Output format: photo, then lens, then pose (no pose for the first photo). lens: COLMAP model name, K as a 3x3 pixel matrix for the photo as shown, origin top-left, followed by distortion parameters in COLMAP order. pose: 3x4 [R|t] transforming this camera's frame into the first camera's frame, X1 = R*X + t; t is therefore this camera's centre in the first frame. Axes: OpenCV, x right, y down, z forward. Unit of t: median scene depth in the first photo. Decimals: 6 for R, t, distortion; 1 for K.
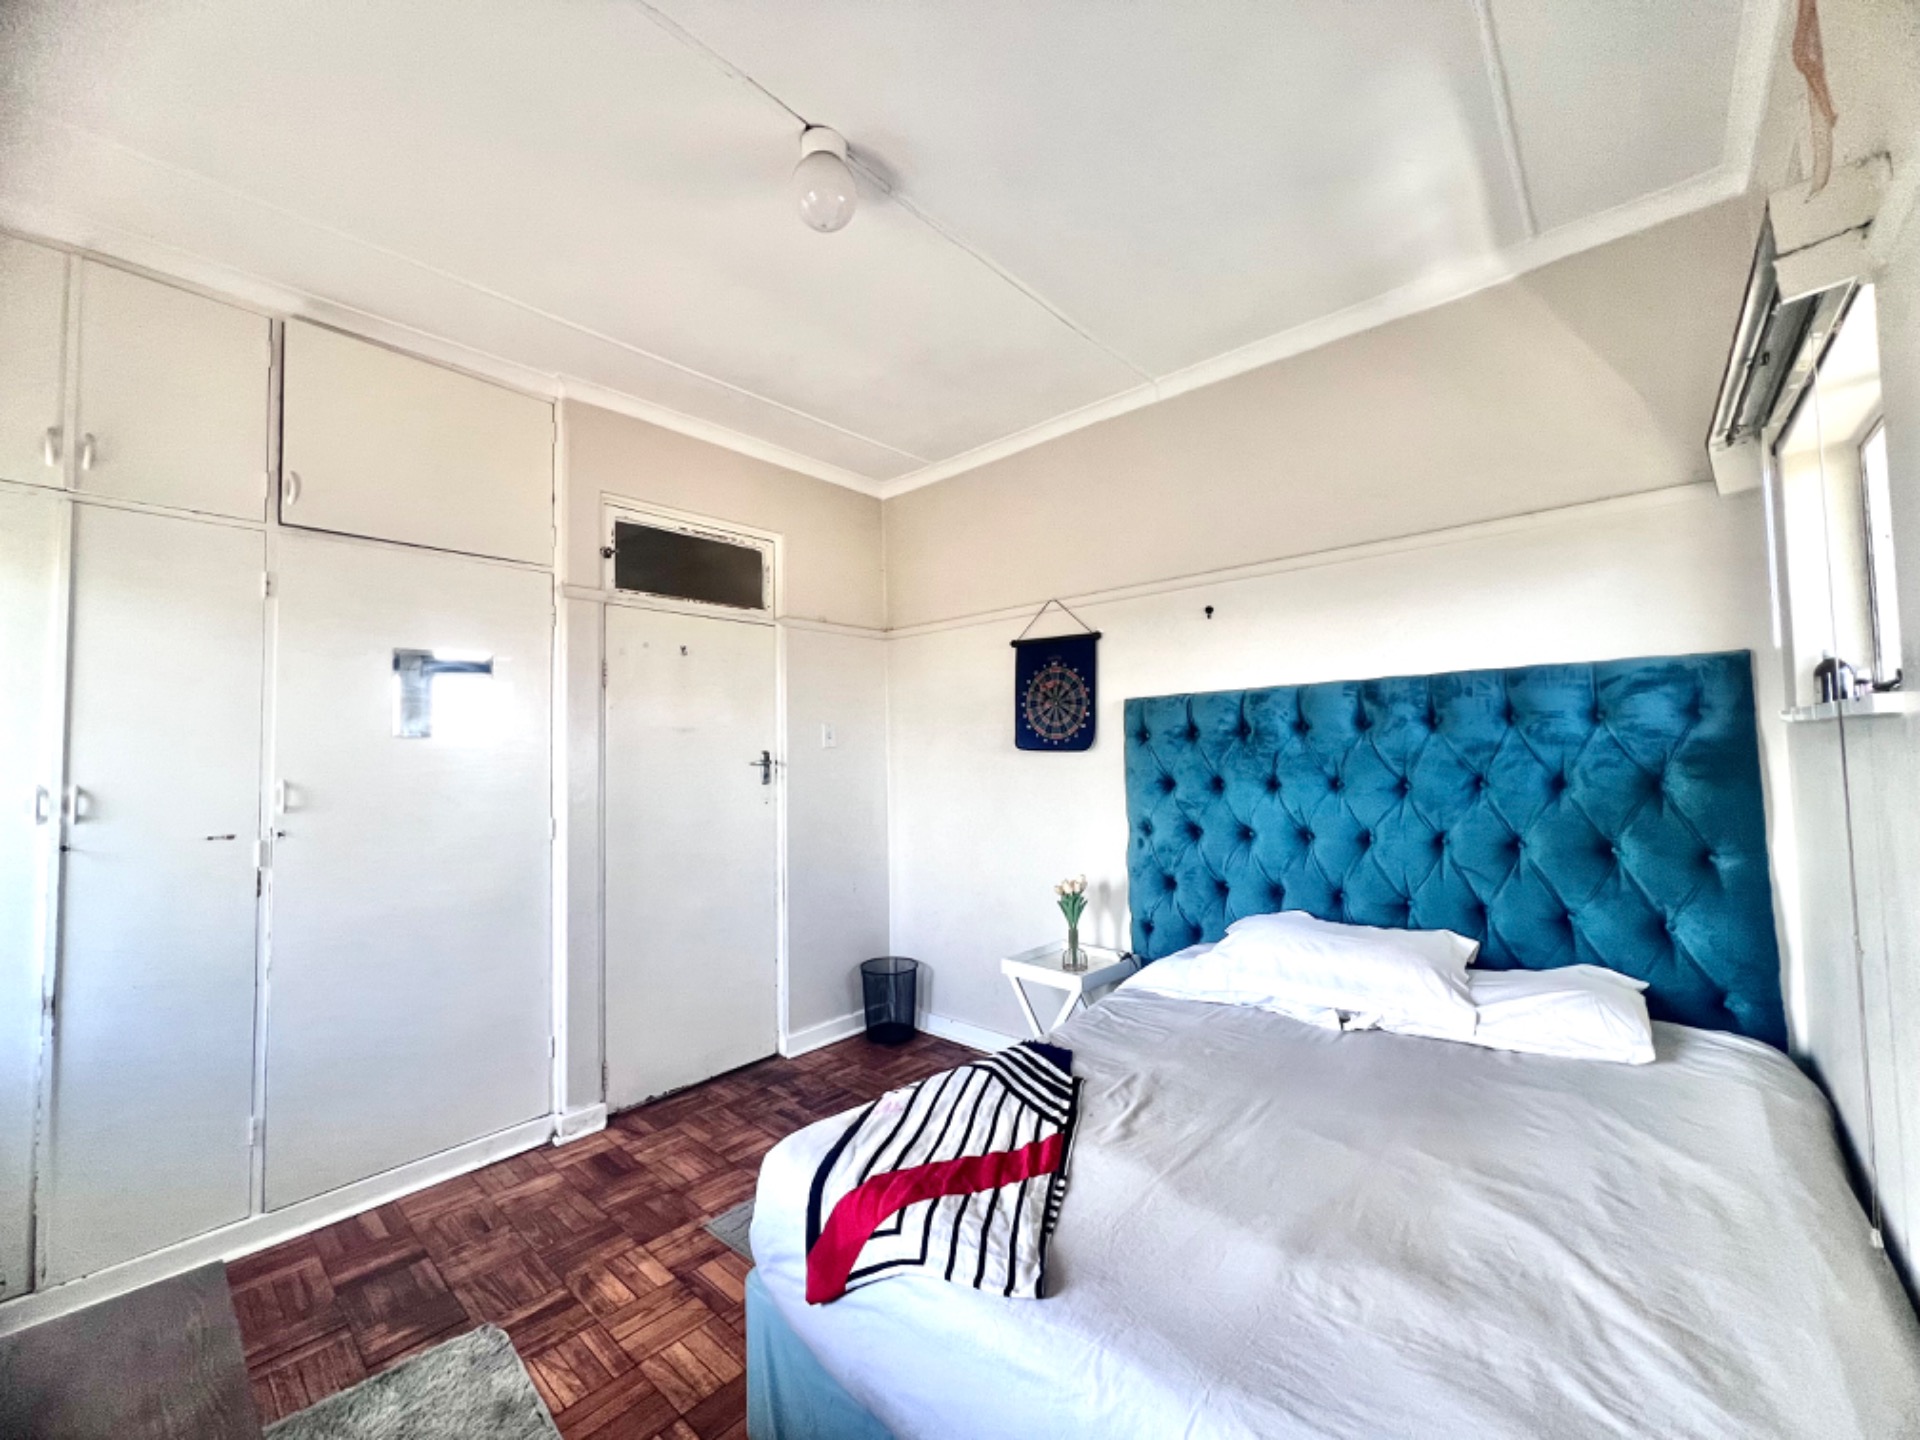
lens RADIAL K [[772.1, 0, 954.3], [0, 772.1, 715.0], [0, 0, 1]] dist [-0.001074, 0.000052]
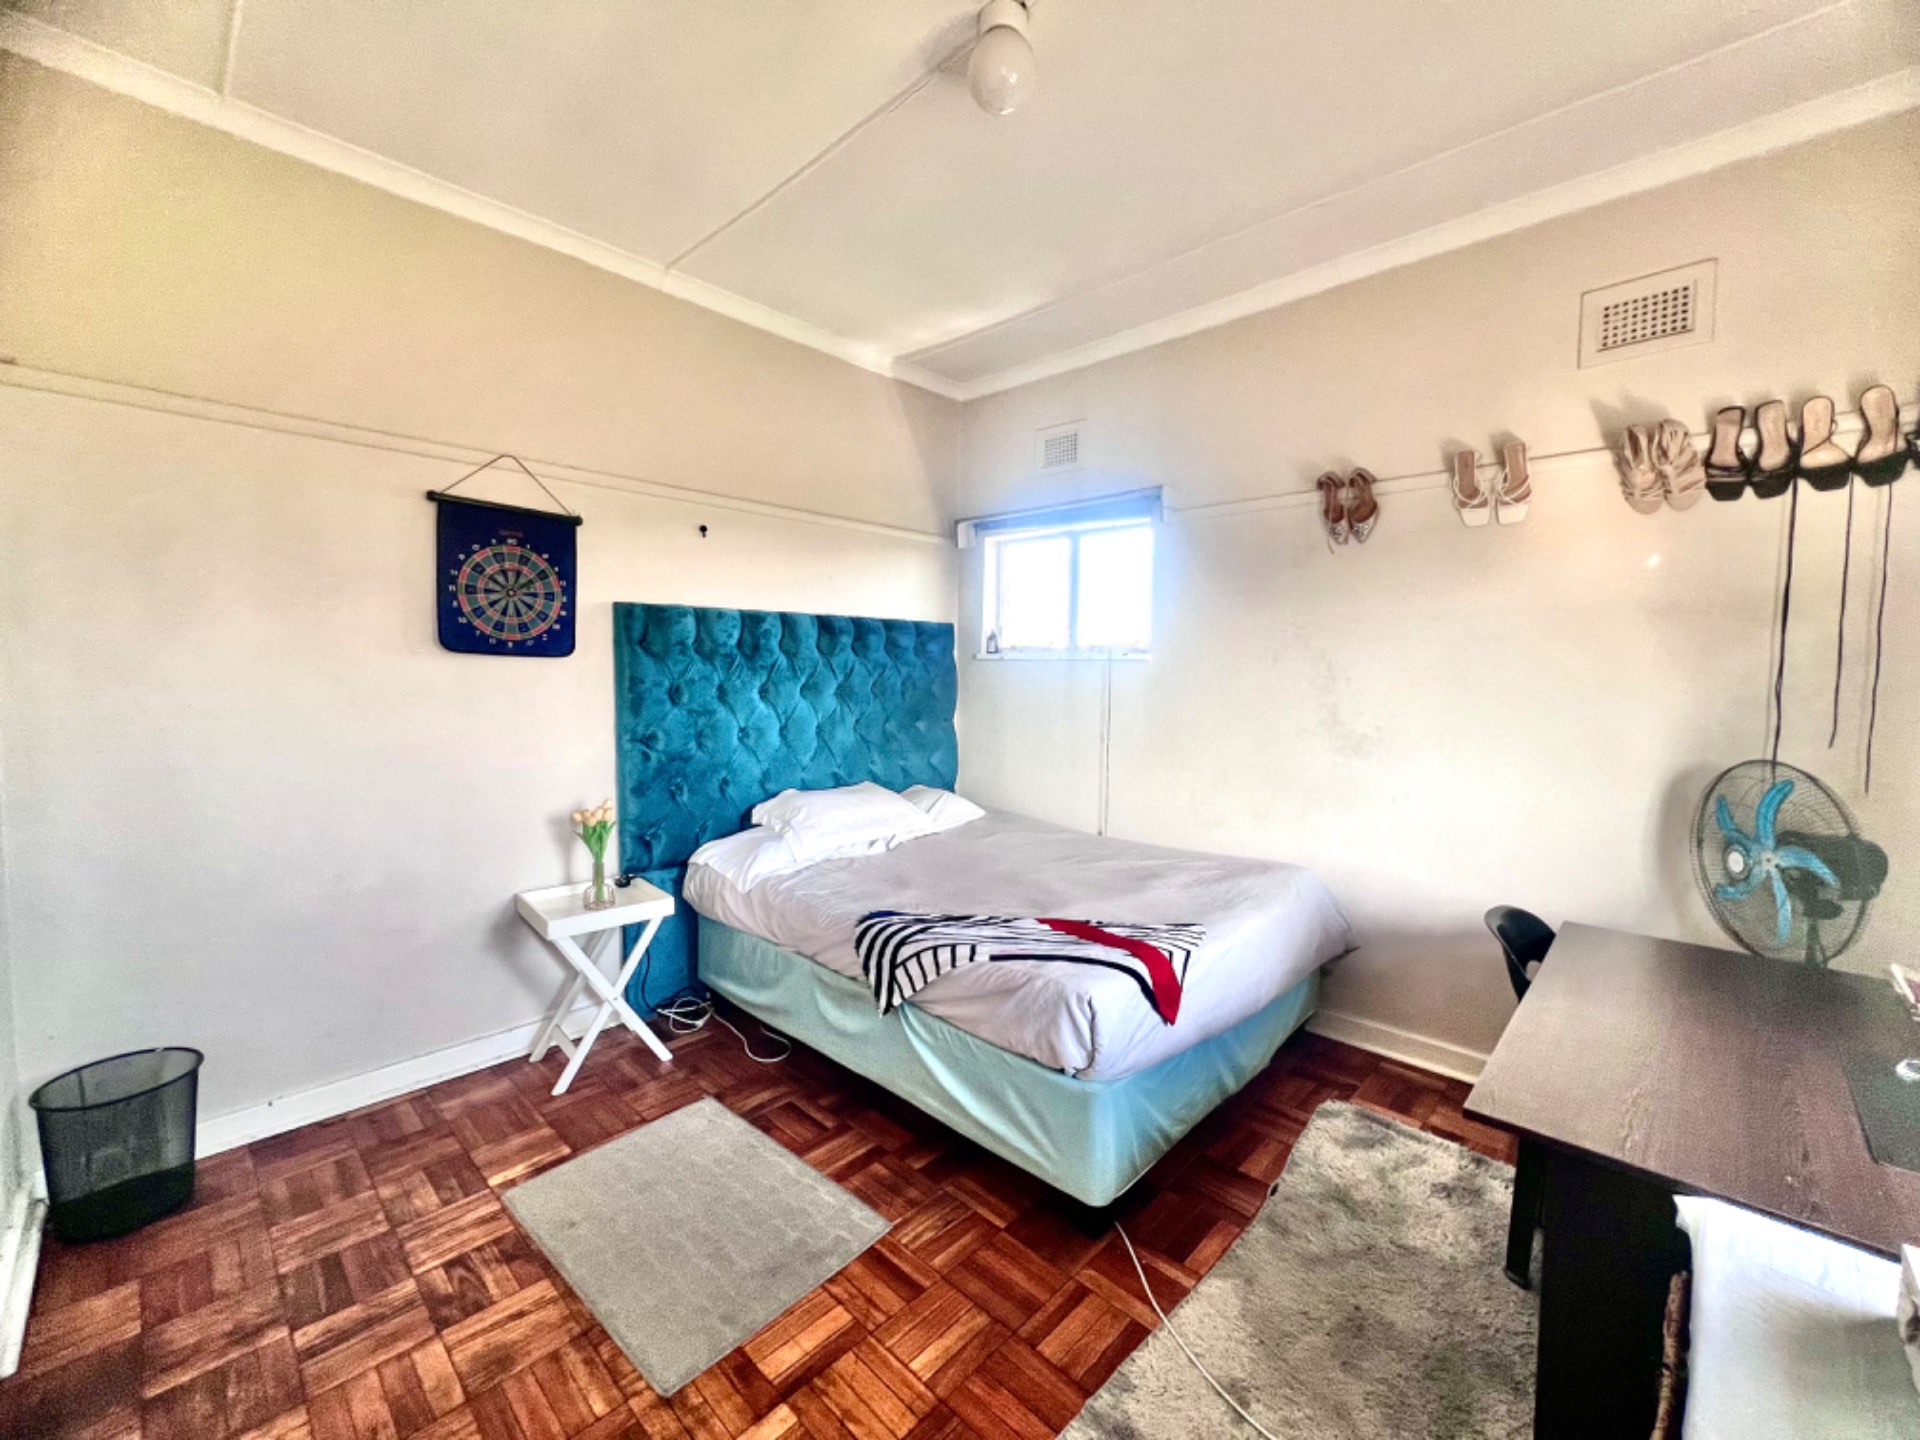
lens RADIAL K [[772.1, 0, 954.3], [0, 772.1, 715.0], [0, 0, 1]] dist [-0.001074, 0.000052]
pose [[0.033091, -0.035213, 0.998832, -0.640338], [-0.061345, 0.997423, 0.037196, 0.051077], [-0.997568, -0.062505, 0.030845, 0.541715]]
